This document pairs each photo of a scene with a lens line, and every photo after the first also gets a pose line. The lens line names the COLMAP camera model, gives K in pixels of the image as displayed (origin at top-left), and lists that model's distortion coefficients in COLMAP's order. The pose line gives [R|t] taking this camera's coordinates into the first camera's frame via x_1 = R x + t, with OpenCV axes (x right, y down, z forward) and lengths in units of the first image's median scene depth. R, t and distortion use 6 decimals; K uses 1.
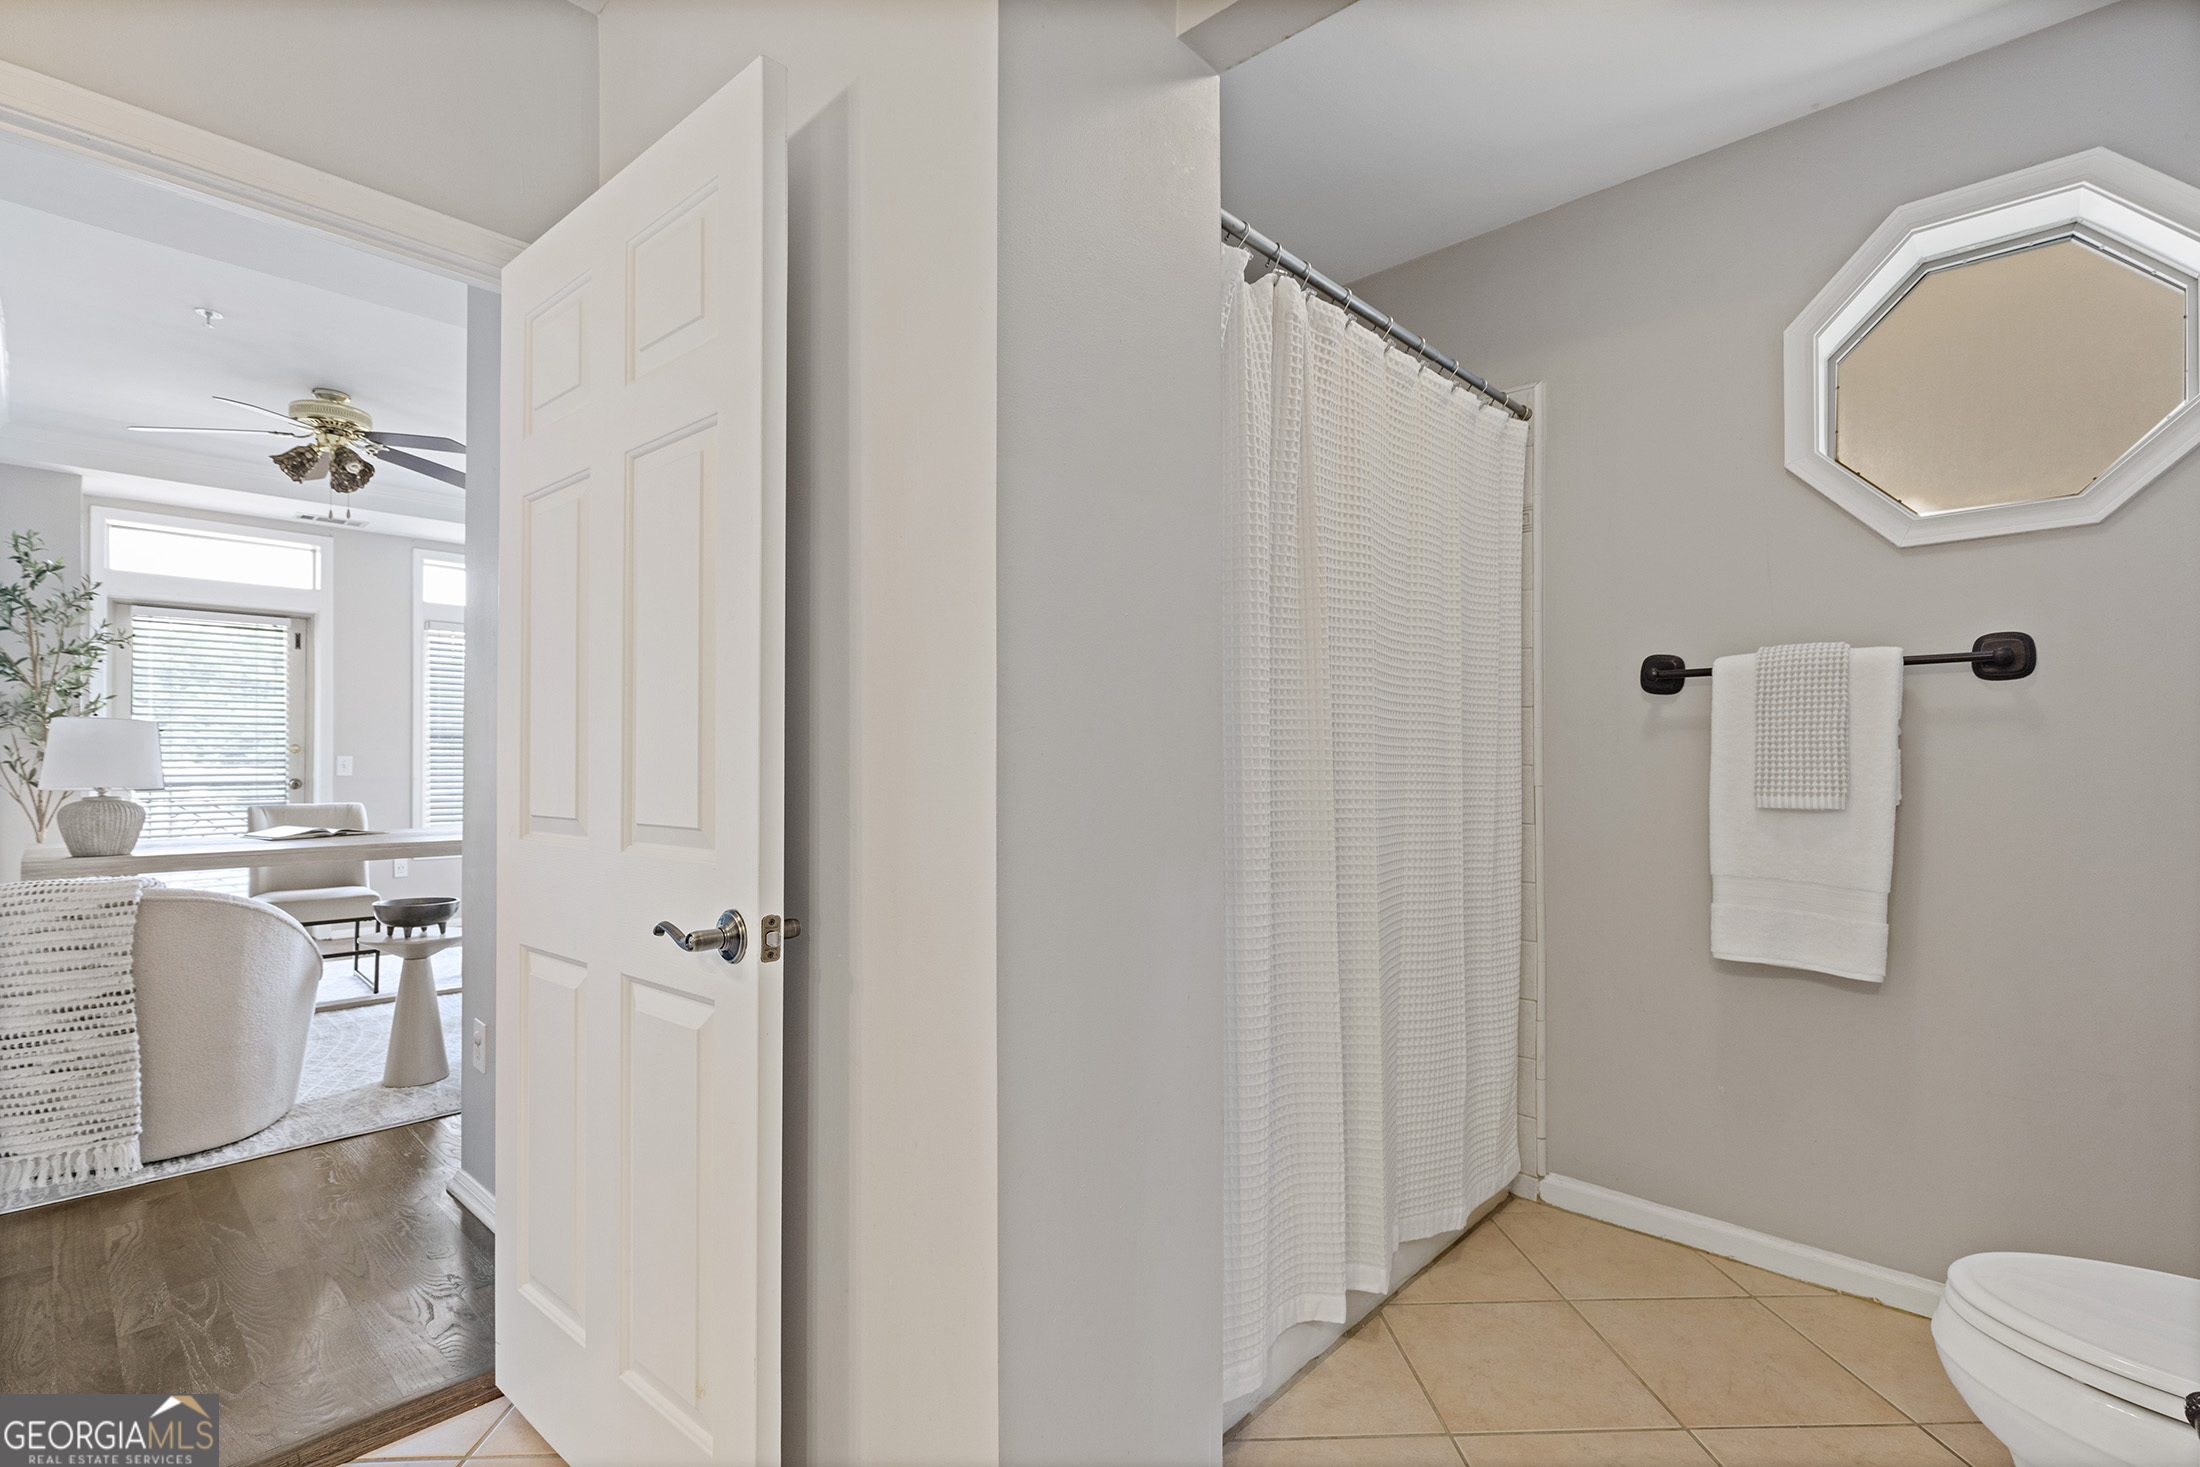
lens RADIAL K [[993.9, 0, 1114.3], [0, 993.9, 743.3], [0, 0, 1]] dist [0.001751, 0.000206]
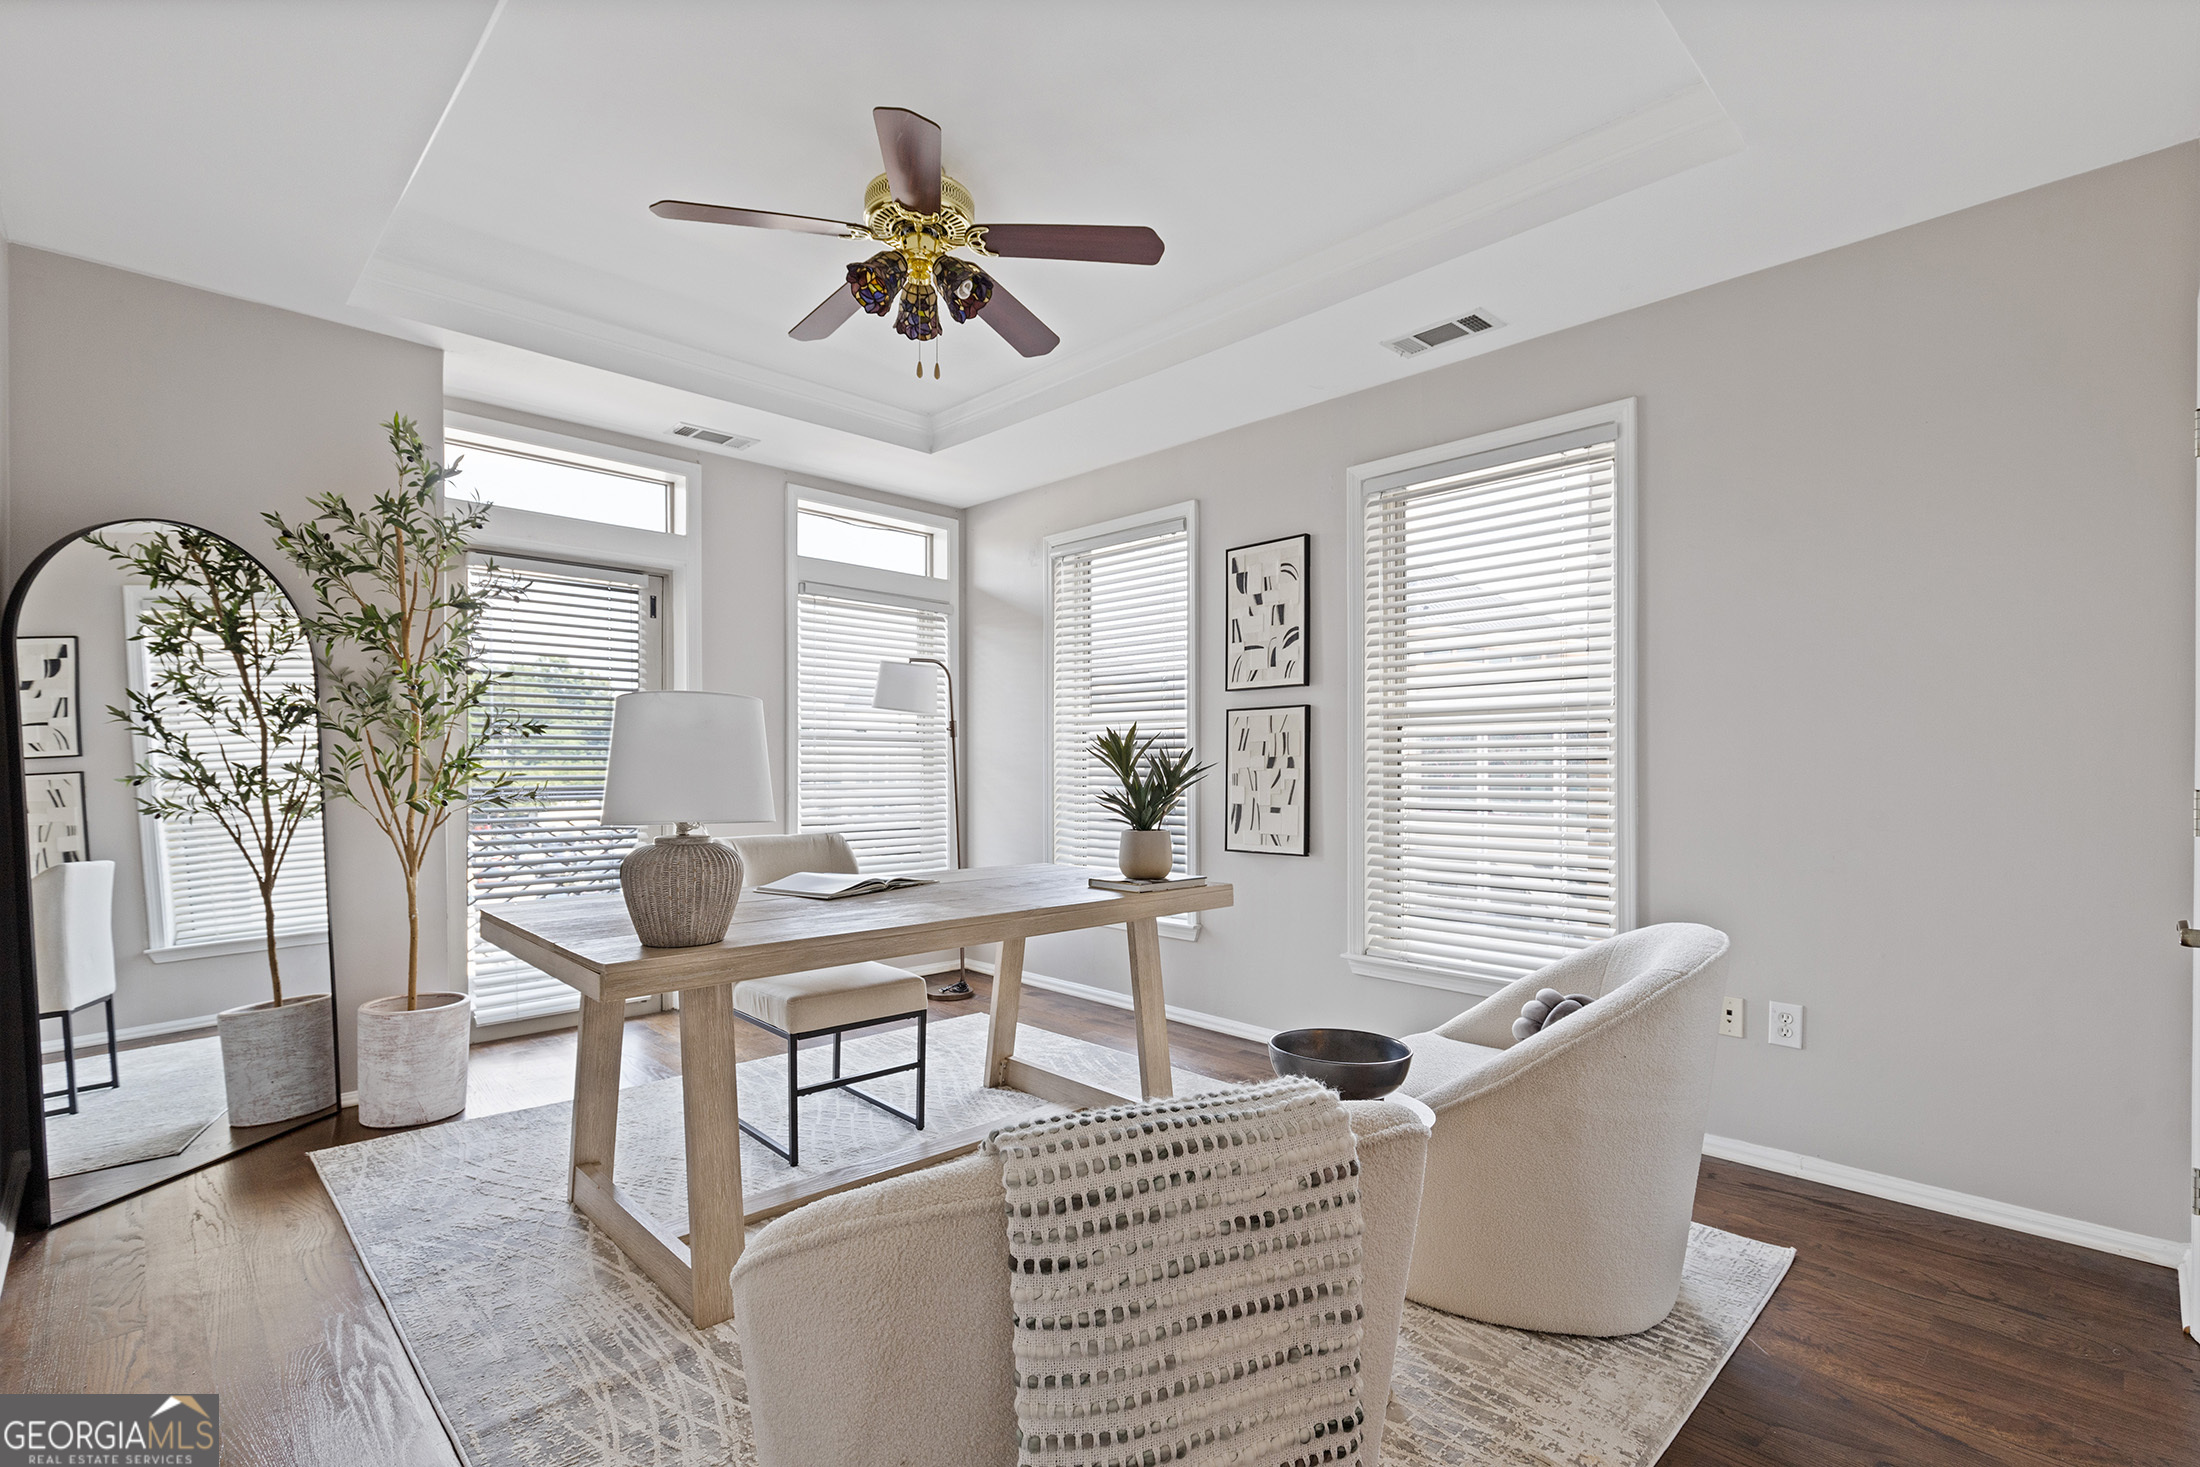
lens RADIAL K [[1006.2, 0, 1100.7], [0, 1006.2, 758.7], [0, 0, 1]] dist [0.000089, -0.000060]
pose [[0.999170, -0.001618, -0.040712, -0.755812], [0.001940, 0.999967, 0.007879, 0.005851], [0.040698, -0.007952, 0.999140, 0.447740]]
